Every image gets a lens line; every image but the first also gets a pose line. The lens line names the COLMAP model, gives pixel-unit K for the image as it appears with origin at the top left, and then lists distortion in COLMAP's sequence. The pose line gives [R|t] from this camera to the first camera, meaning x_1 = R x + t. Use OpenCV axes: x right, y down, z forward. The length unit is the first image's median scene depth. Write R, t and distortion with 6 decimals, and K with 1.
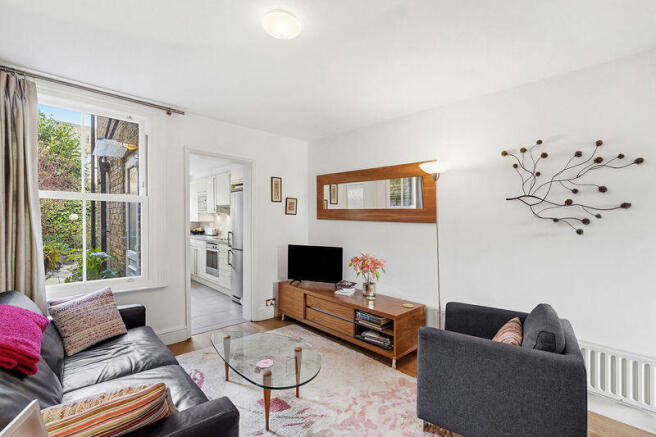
lens RADIAL K [[286.1, 0, 331.5], [0, 286.1, 222.0], [0, 0, 1]] dist [0.002692, 0.004114]
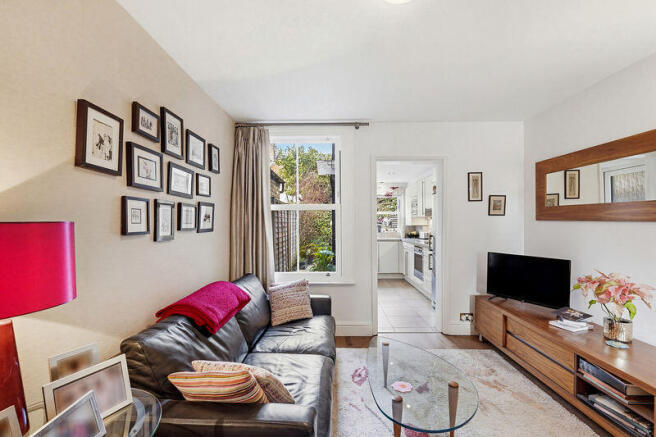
lens RADIAL K [[286.1, 0, 340.5], [0, 286.1, 230.8], [0, 0, 1]] dist [0.002692, 0.004114]
pose [[0.728062, 0.000752, -0.685511, 0.123116], [0.011972, 0.999833, 0.013812, 0.001631], [0.685407, -0.018263, 0.727931, 0.127538]]
